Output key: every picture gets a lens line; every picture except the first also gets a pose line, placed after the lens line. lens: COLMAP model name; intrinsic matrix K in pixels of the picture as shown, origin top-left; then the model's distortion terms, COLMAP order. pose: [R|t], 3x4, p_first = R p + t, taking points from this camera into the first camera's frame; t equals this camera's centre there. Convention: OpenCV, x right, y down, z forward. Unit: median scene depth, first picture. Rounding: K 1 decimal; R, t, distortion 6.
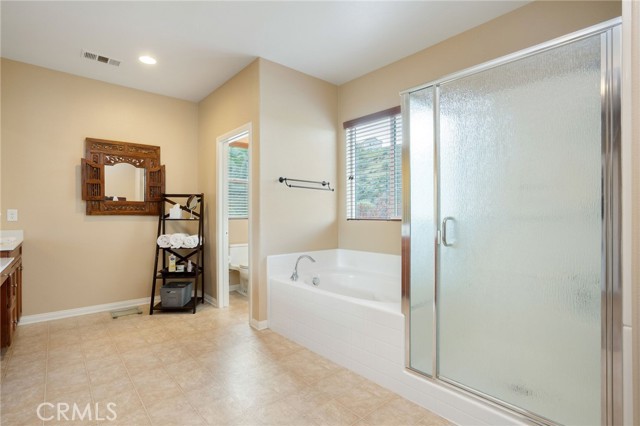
lens RADIAL K [[294.7, 0, 323.2], [0, 294.7, 216.5], [0, 0, 1]] dist [-0.011030, 0.000485]
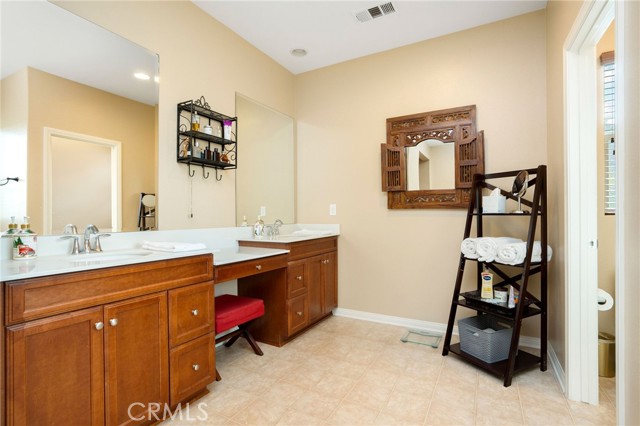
lens RADIAL K [[305.9, 0, 320.0], [0, 305.9, 216.3], [0, 0, 1]] dist [-0.029765, 0.000302]
pose [[0.304860, -0.000841, -0.952397, -0.014352], [-0.000228, 1.000000, -0.000956, 0.015434], [0.952397, 0.000509, 0.304860, 0.481528]]
